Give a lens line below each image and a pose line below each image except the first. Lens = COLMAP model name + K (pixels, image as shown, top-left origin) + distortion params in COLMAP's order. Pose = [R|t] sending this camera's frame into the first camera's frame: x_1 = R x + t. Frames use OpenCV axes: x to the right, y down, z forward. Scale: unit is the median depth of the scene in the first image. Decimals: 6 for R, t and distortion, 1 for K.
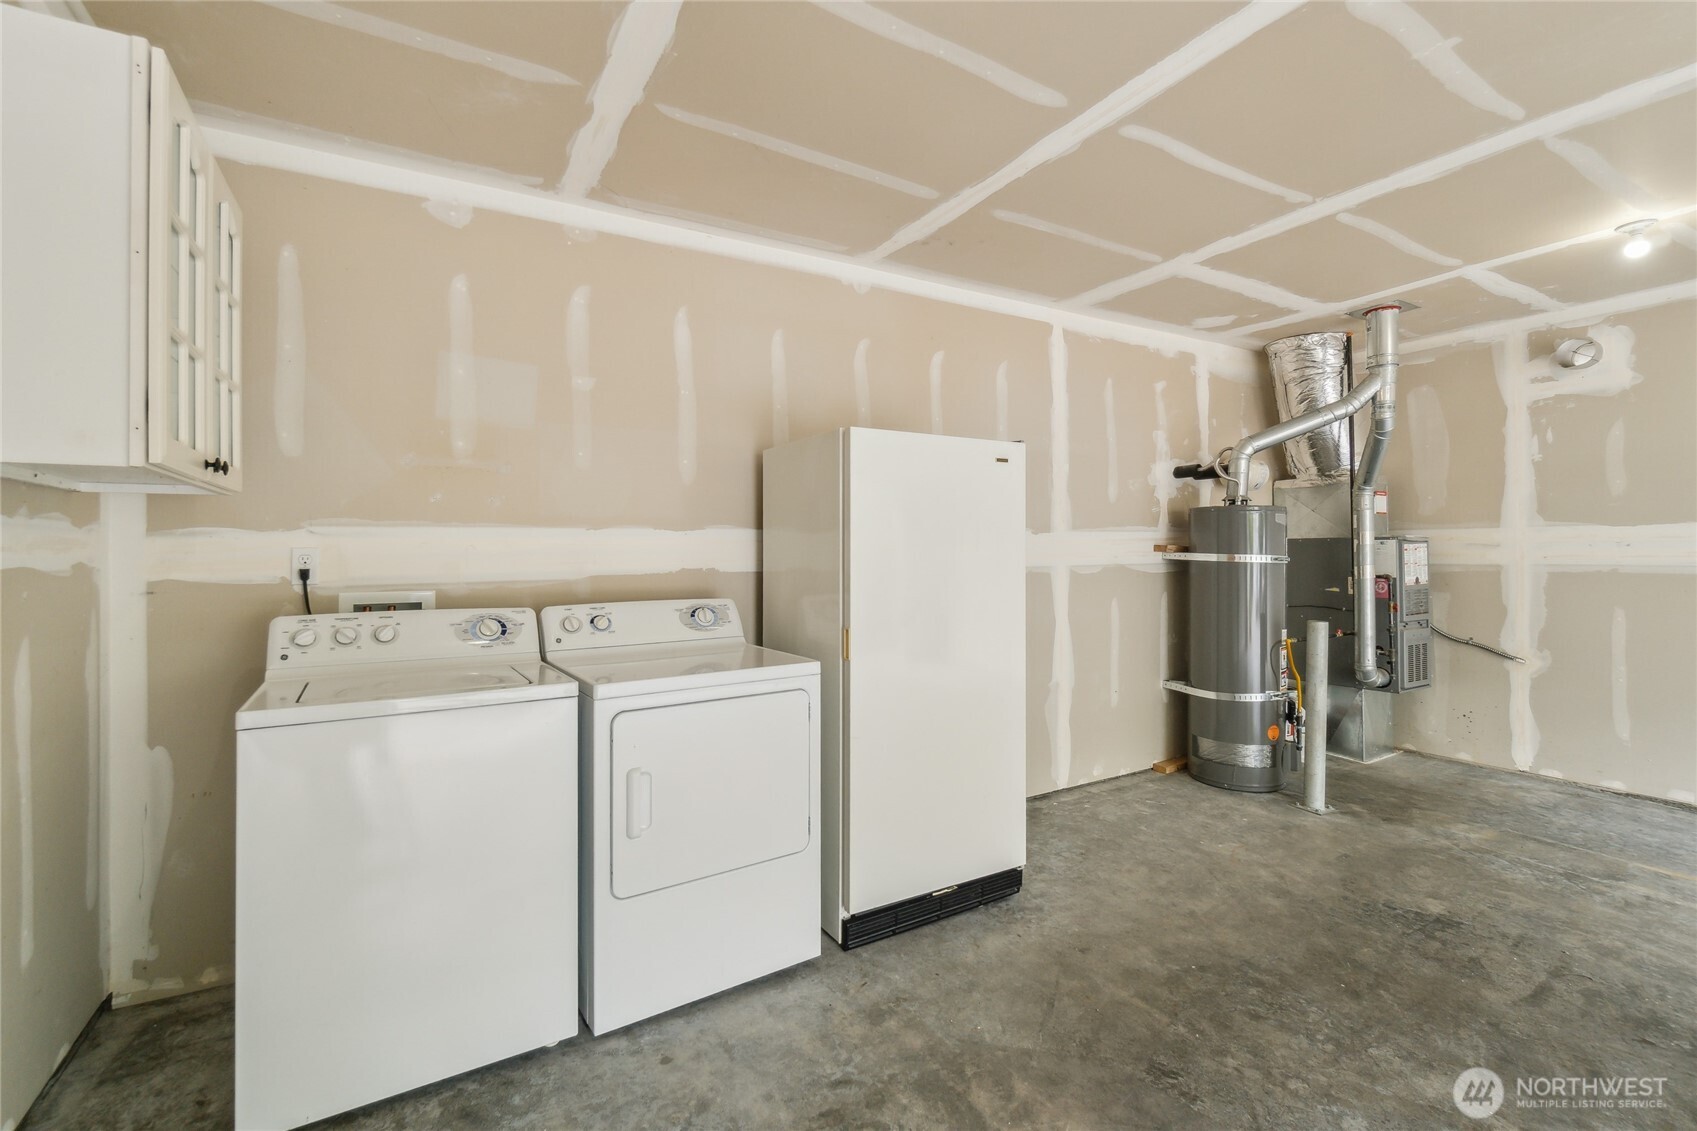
lens RADIAL K [[741.7, 0, 838.1], [0, 741.7, 554.3], [0, 0, 1]] dist [-0.002673, -0.000110]
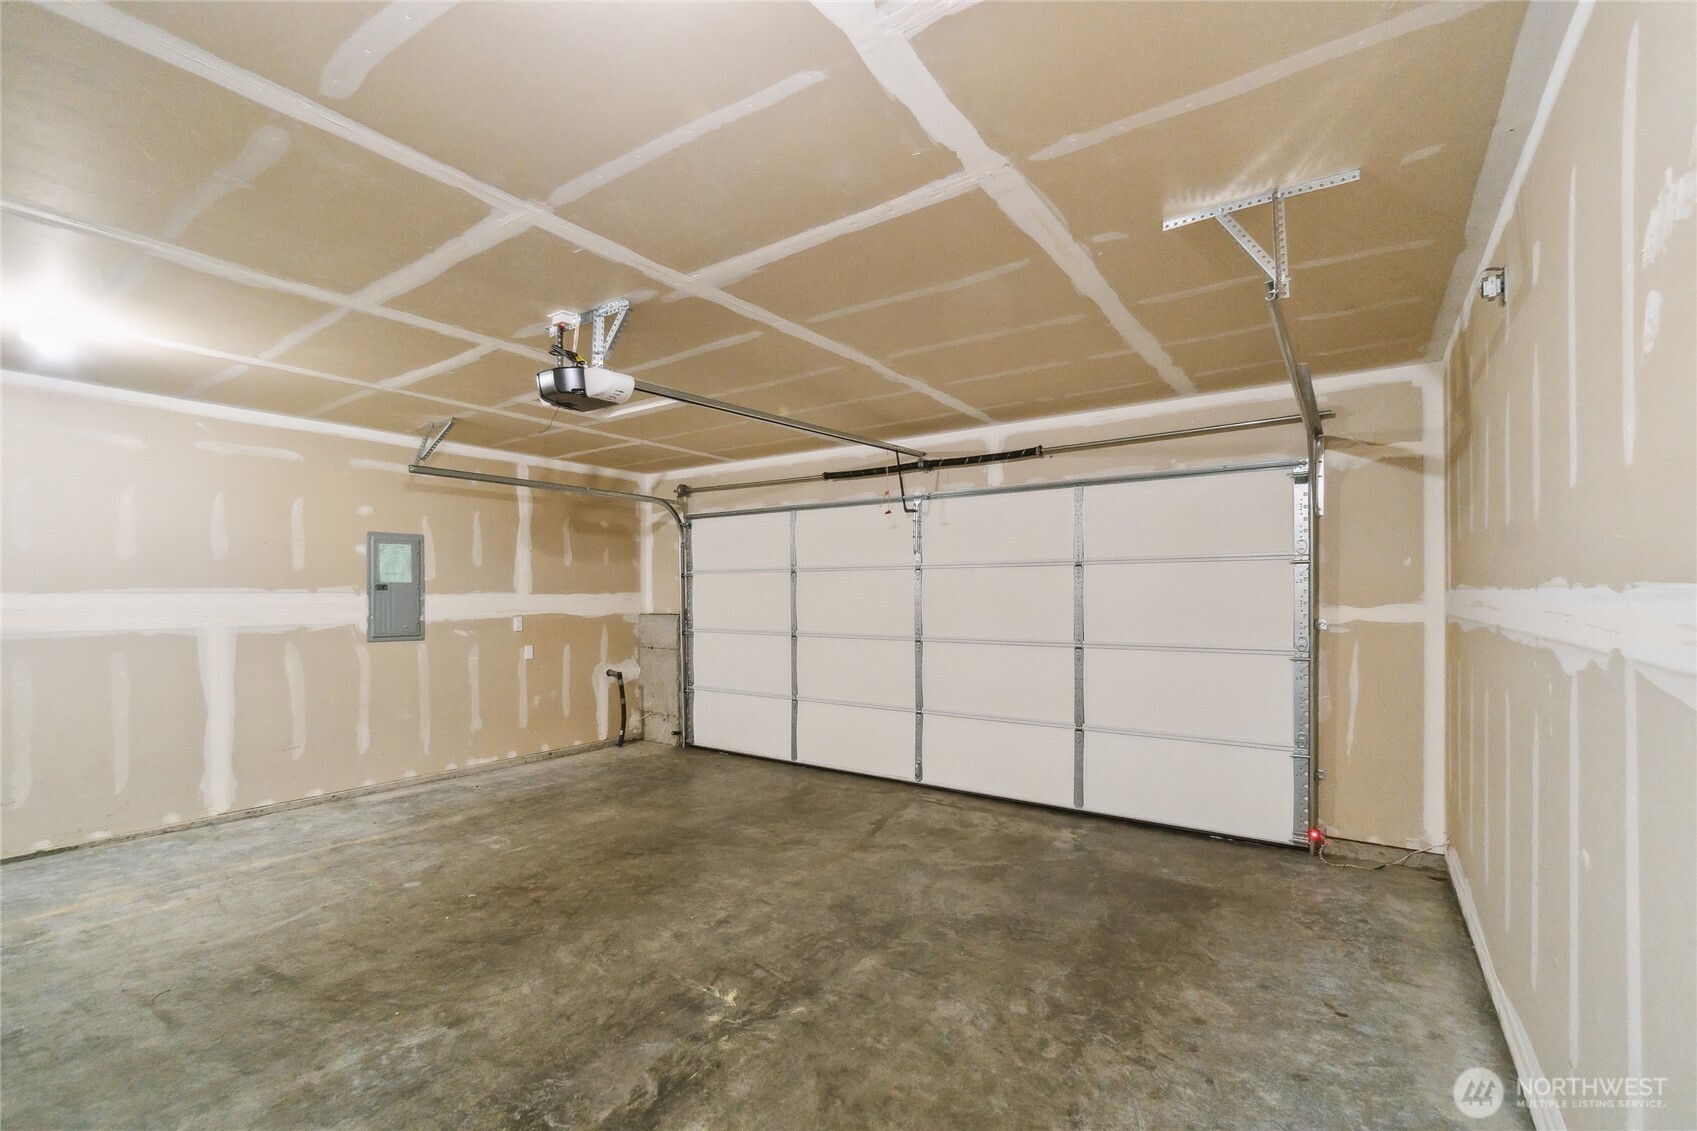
lens RADIAL K [[733.6, 0, 843.6], [0, 733.6, 576.5], [0, 0, 1]] dist [-0.002328, -0.000438]
pose [[-0.419346, 0.034809, 0.907159, -0.290853], [0.009530, 0.999378, -0.033943, -0.016957], [-0.907777, -0.005589, -0.419417, 0.303744]]
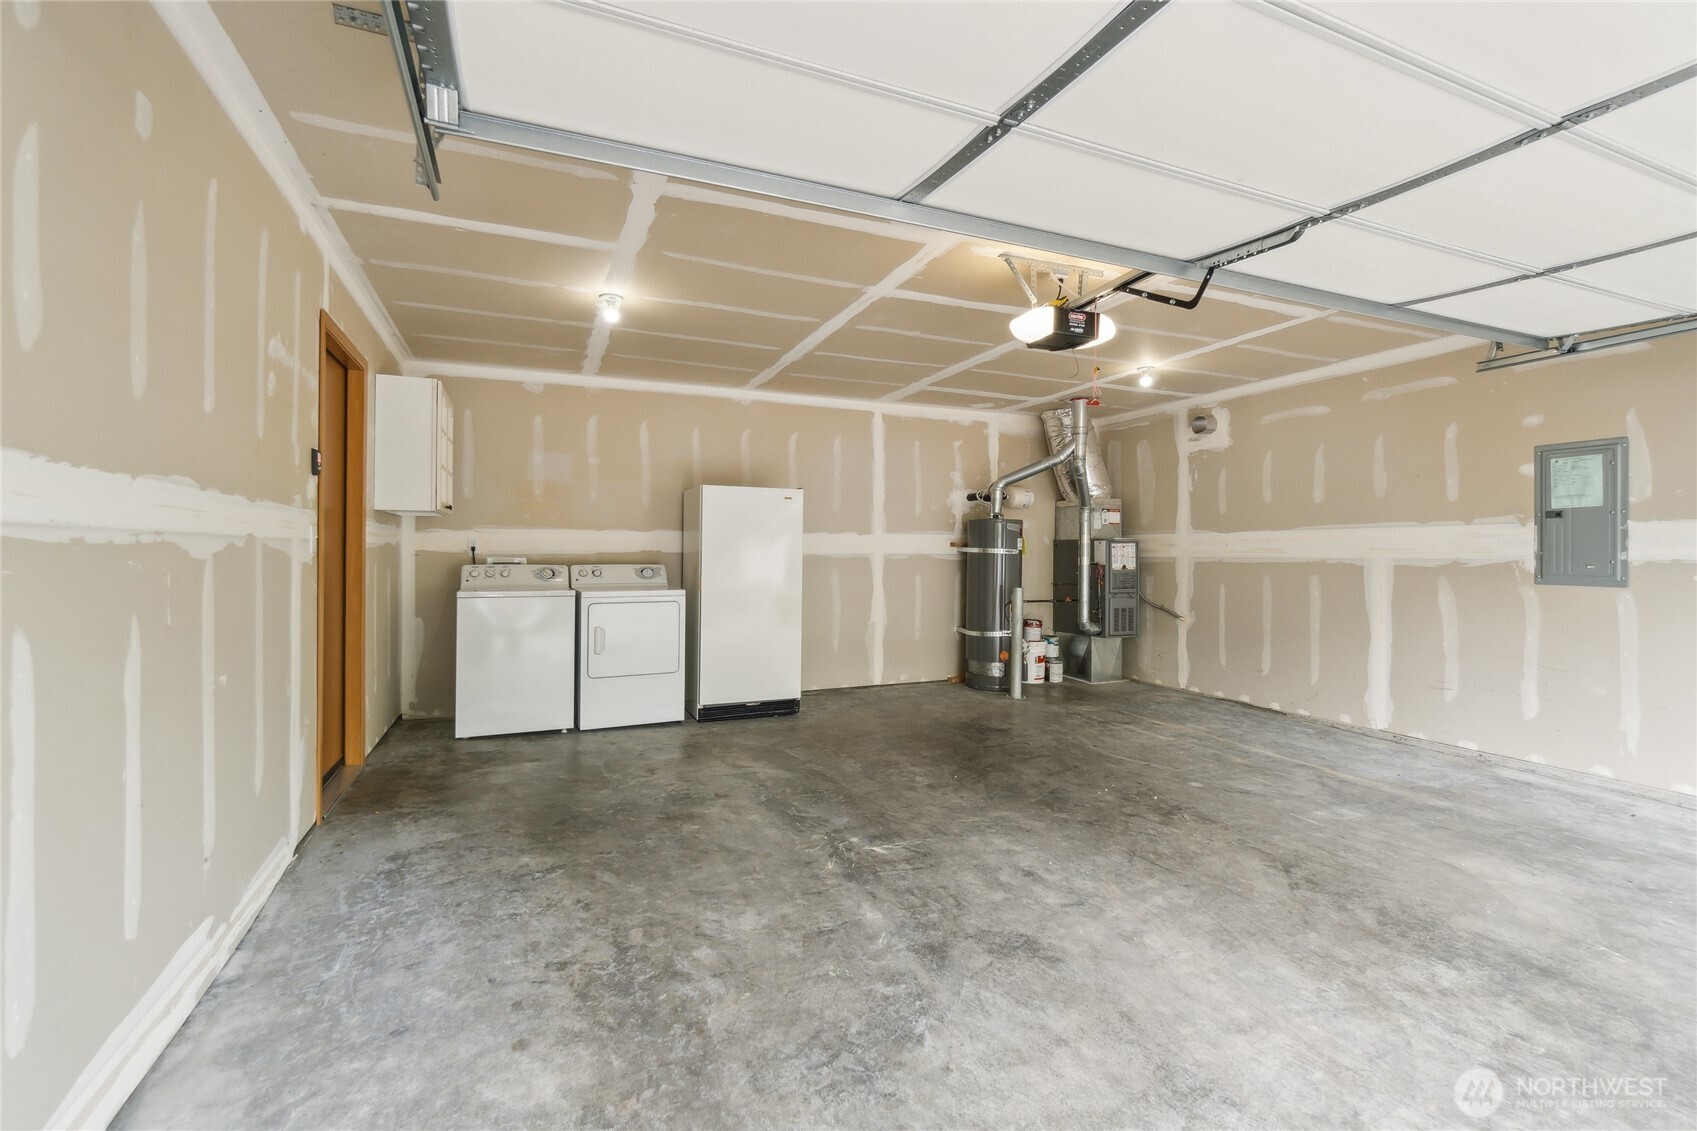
lens RADIAL K [[751.9, 0, 848.5], [0, 751.9, 565.5], [0, 0, 1]] dist [0.002574, 0.000055]
pose [[0.991792, 0.013401, -0.127160, 0.458270], [-0.011828, 0.999844, 0.013111, 0.020648], [0.127316, -0.011499, 0.991796, -0.729102]]
